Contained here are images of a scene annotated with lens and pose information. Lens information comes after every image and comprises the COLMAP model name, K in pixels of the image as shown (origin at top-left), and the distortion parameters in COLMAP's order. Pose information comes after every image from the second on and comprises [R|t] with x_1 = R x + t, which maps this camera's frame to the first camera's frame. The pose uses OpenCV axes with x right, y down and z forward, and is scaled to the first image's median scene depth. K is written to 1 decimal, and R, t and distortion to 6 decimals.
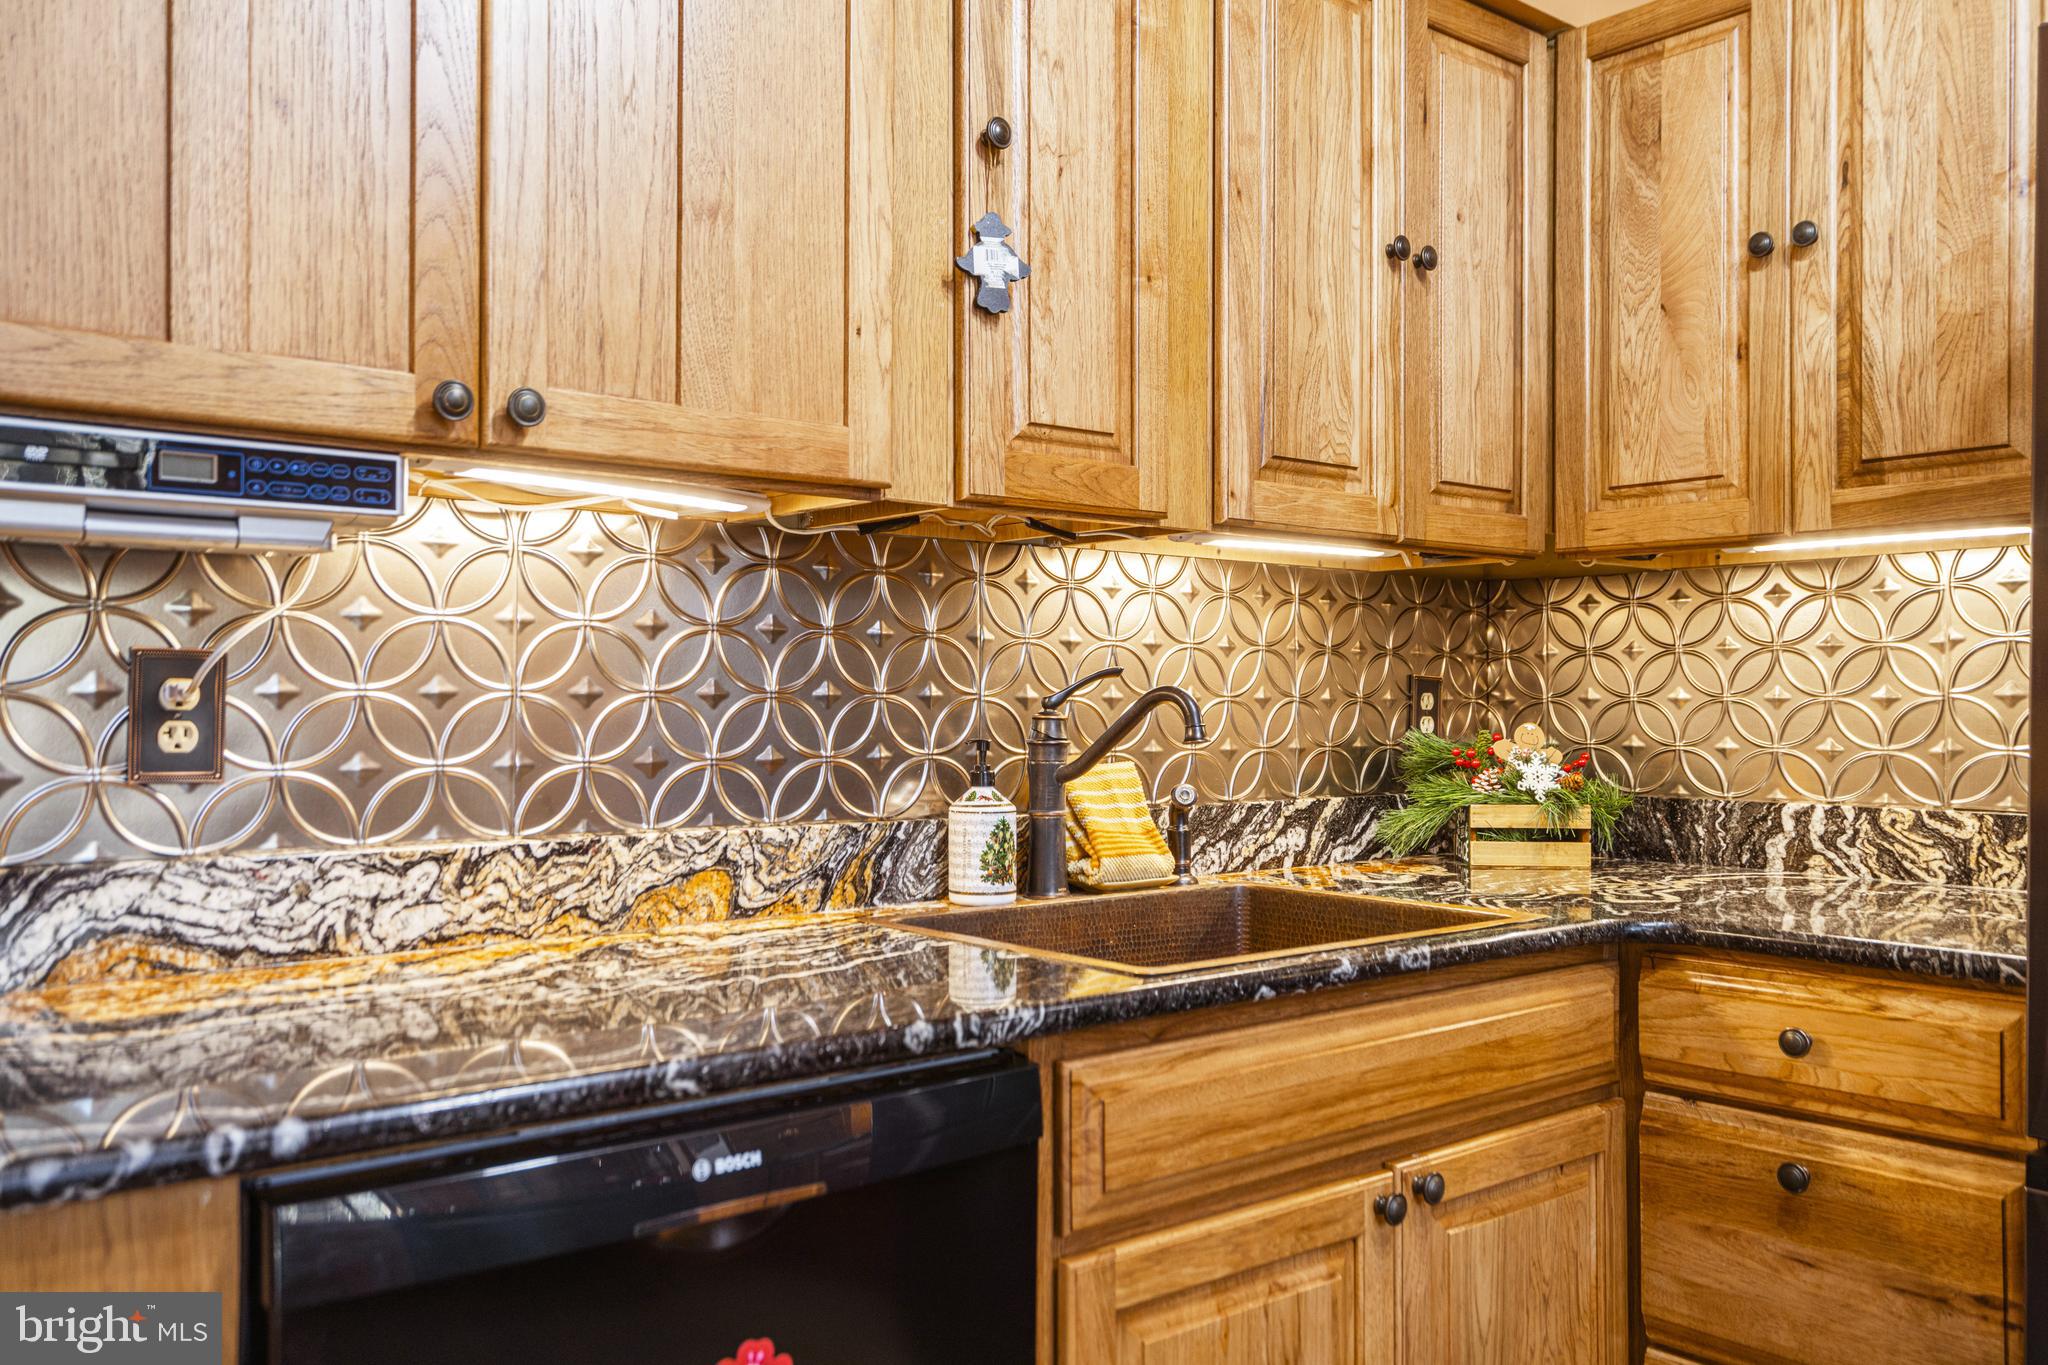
lens RADIAL K [[1620.5, 0, 1024.0], [0, 1620.5, 682.5], [0, 0, 1]] dist [0.024724, -0.000278]
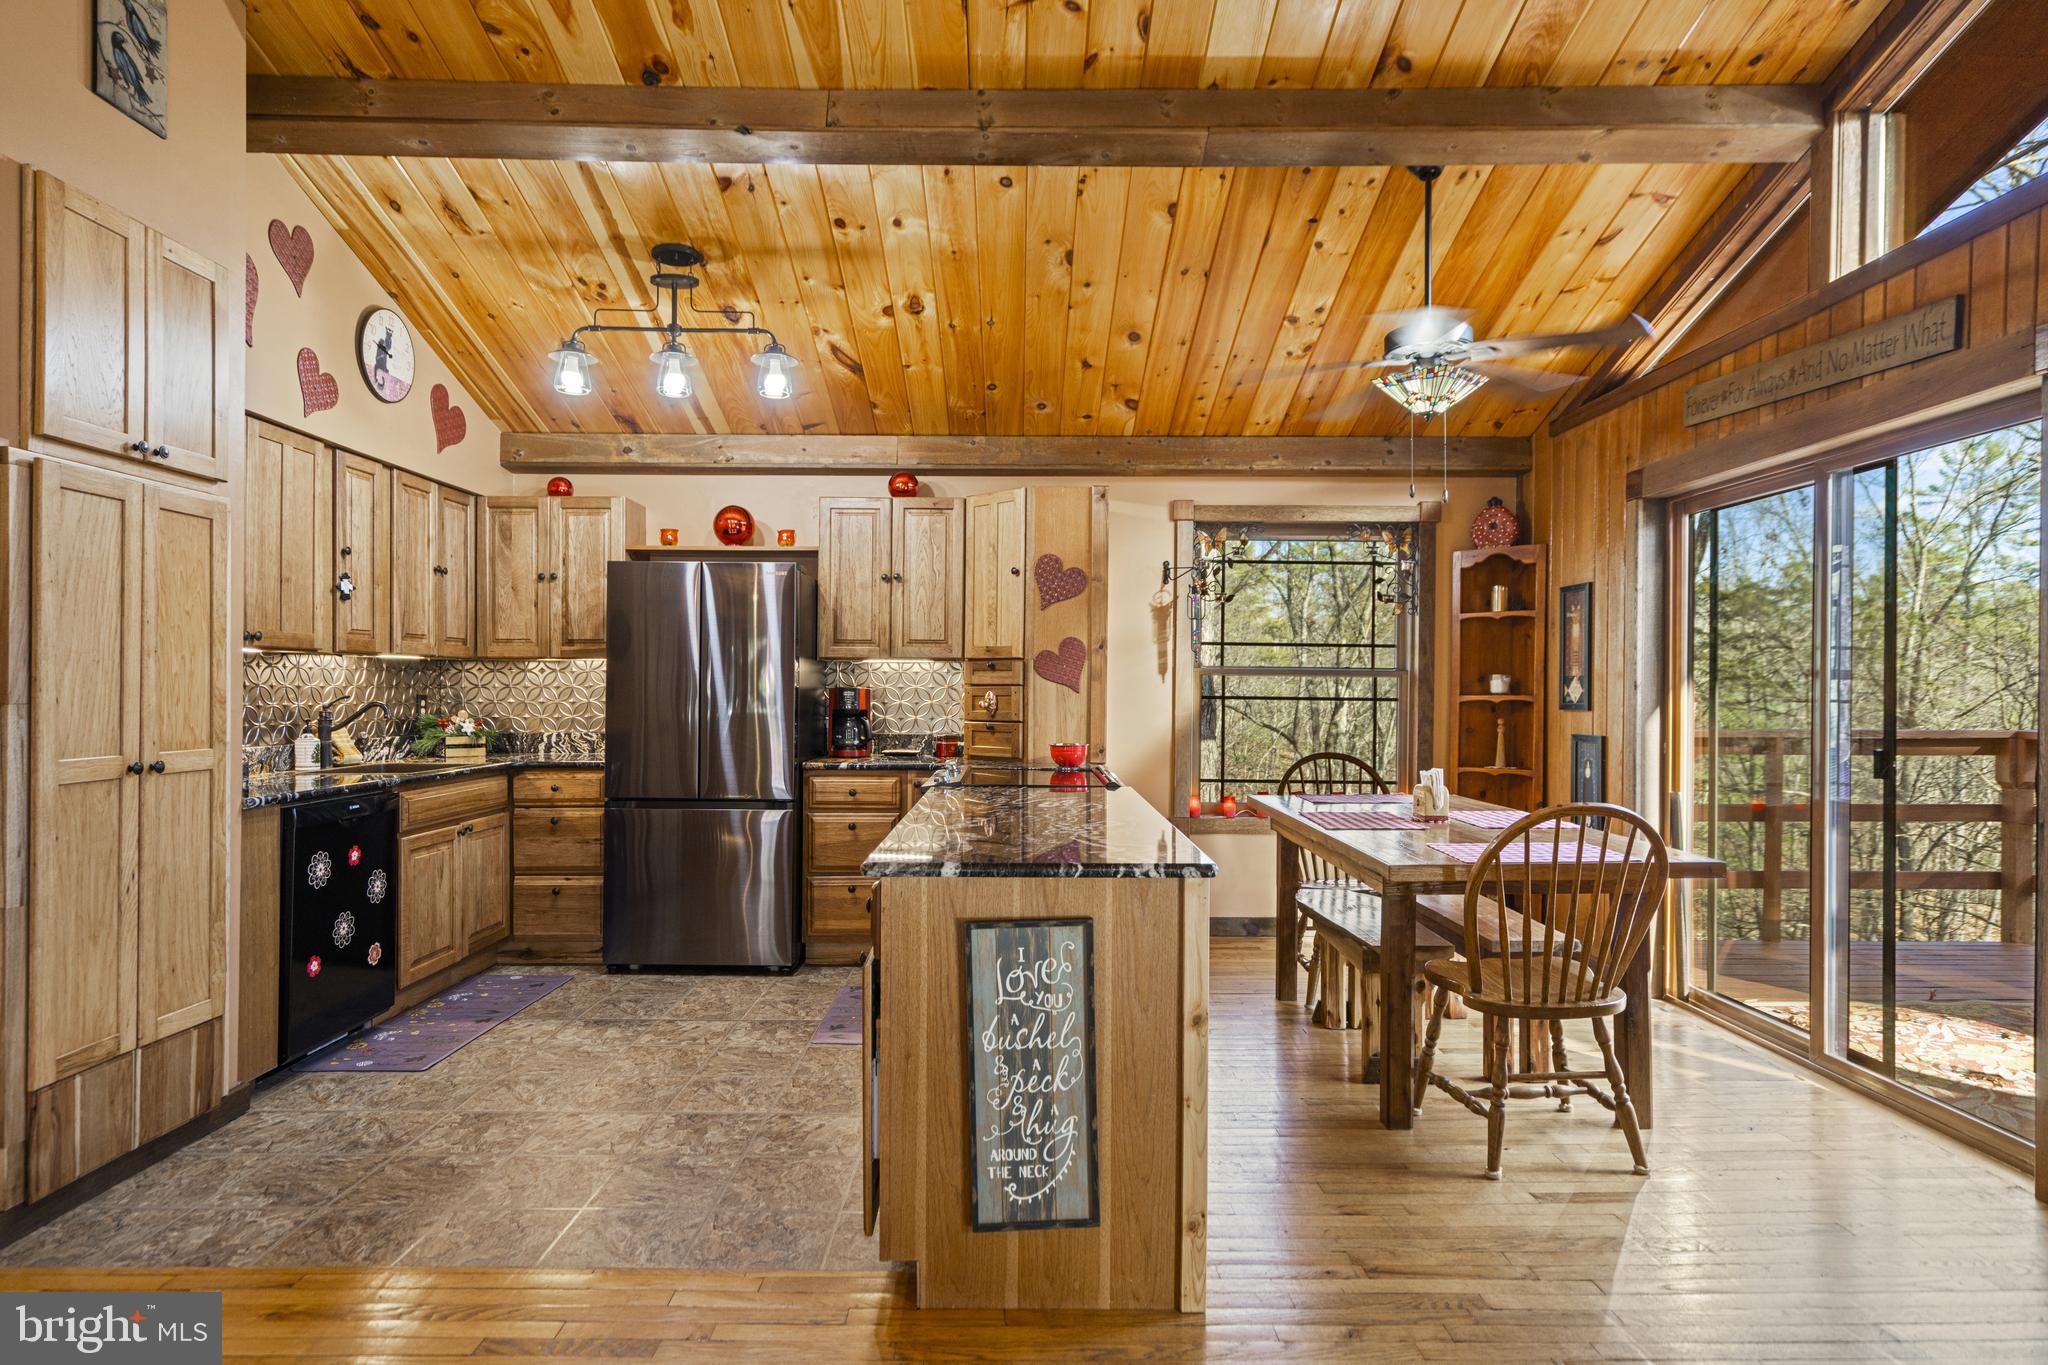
lens RADIAL K [[1135.3, 0, 1017.9], [0, 1135.3, 694.1], [0, 0, 1]] dist [0.000900, 0.001285]
pose [[0.635920, -0.003762, 0.771746, -0.861809], [-0.009639, 0.999871, 0.012816, -0.054992], [-0.771695, -0.015589, 0.635802, -1.489482]]
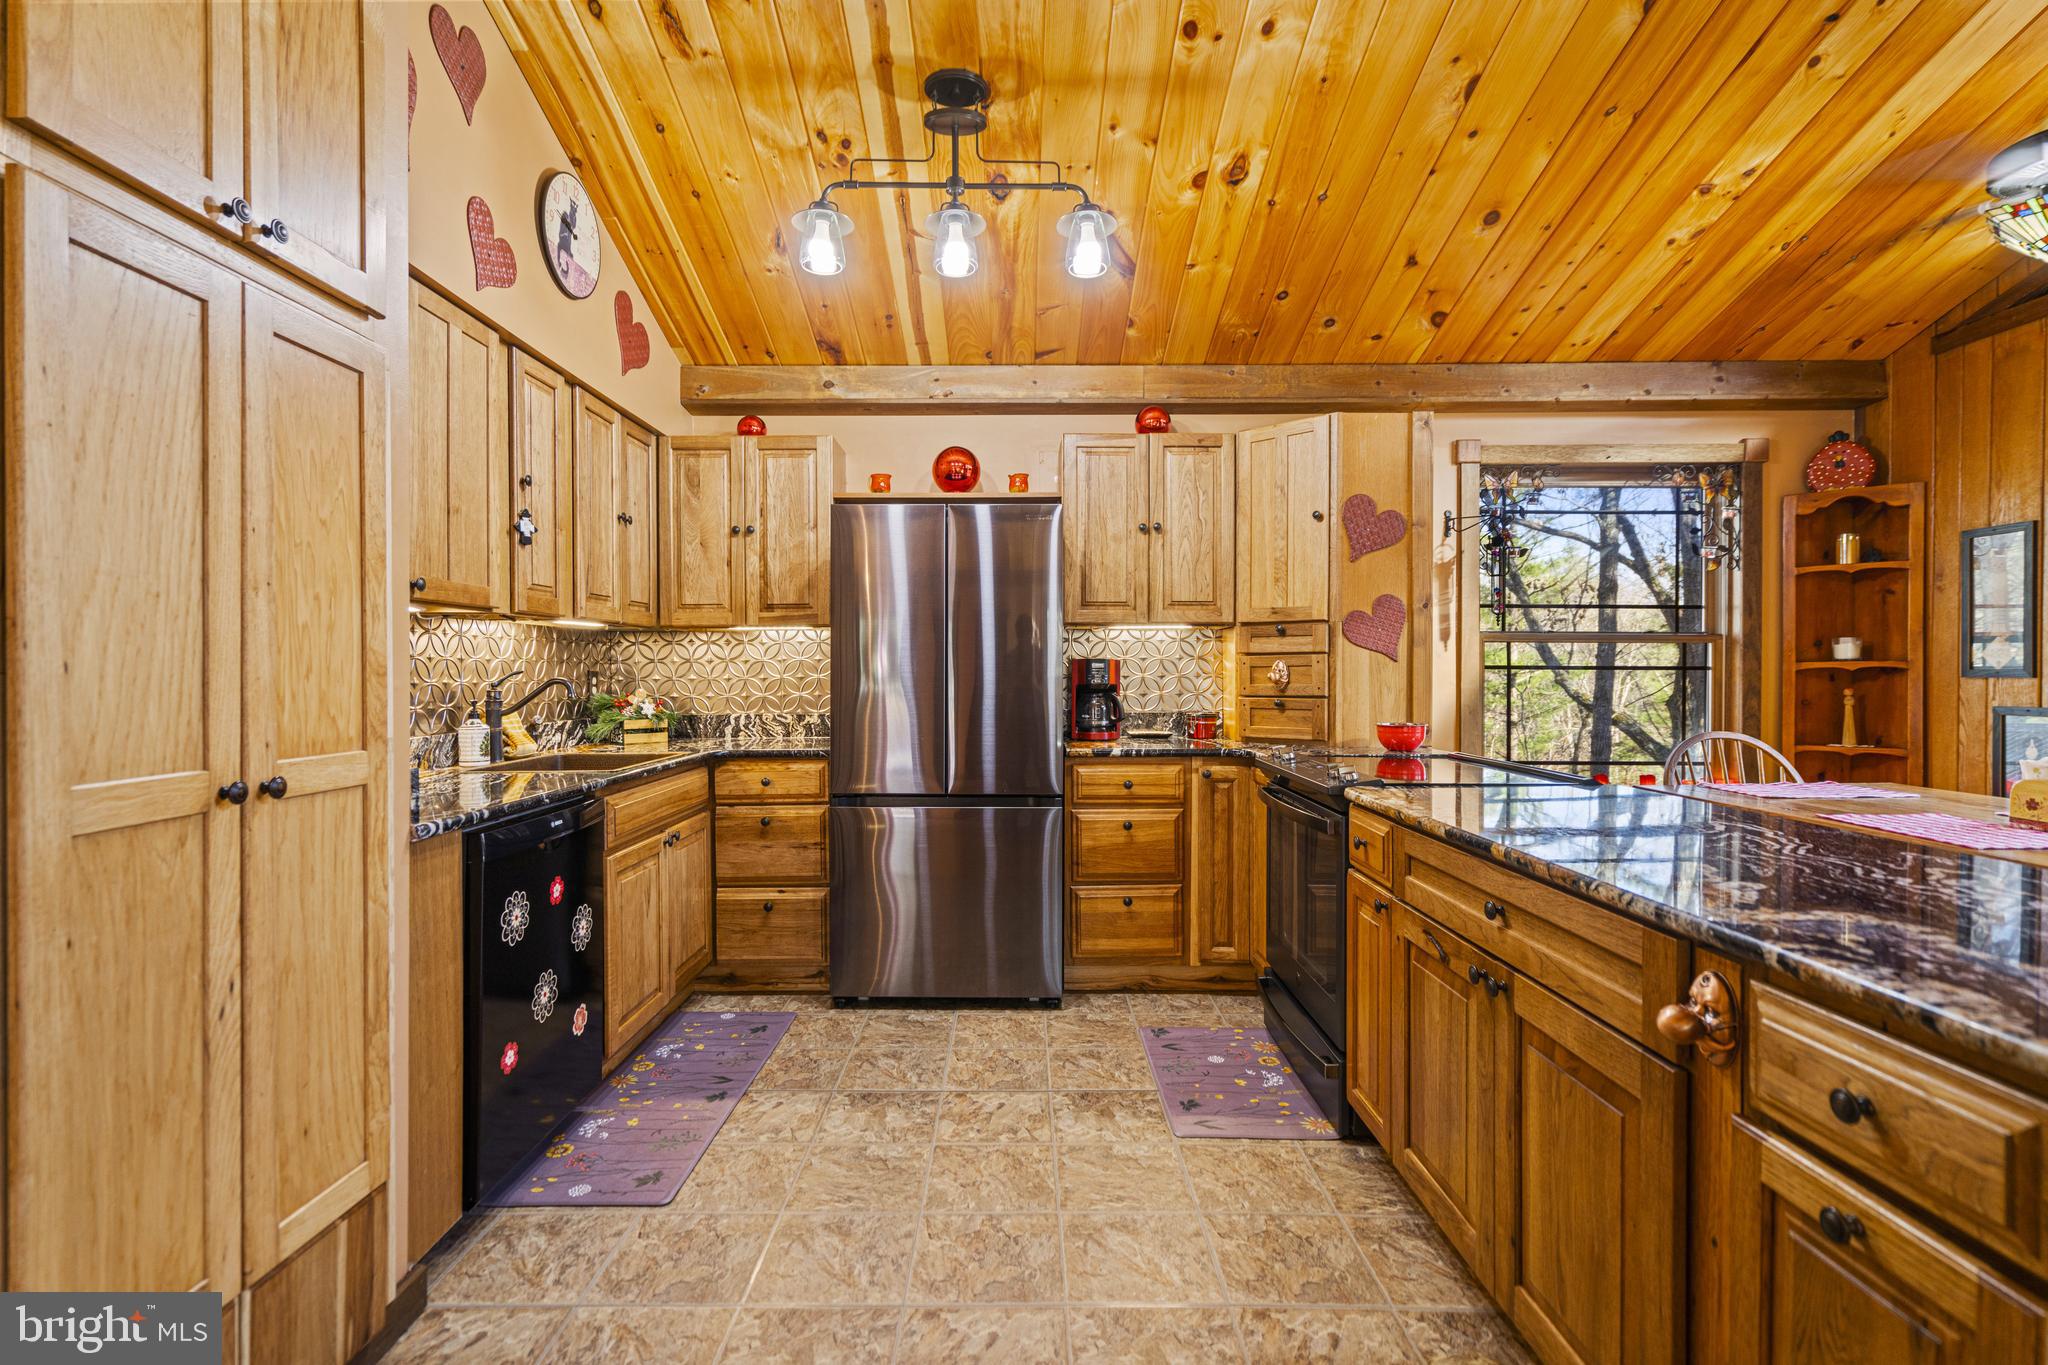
lens RADIAL K [[960.8, 0, 1017.8], [0, 960.8, 677.5], [0, 0, 1]] dist [-0.001883, 0.000947]
pose [[0.636580, -0.011033, 0.771131, -0.634111], [-0.001958, 0.999871, 0.015922, -0.024558], [-0.771208, -0.011646, 0.636477, -0.580610]]
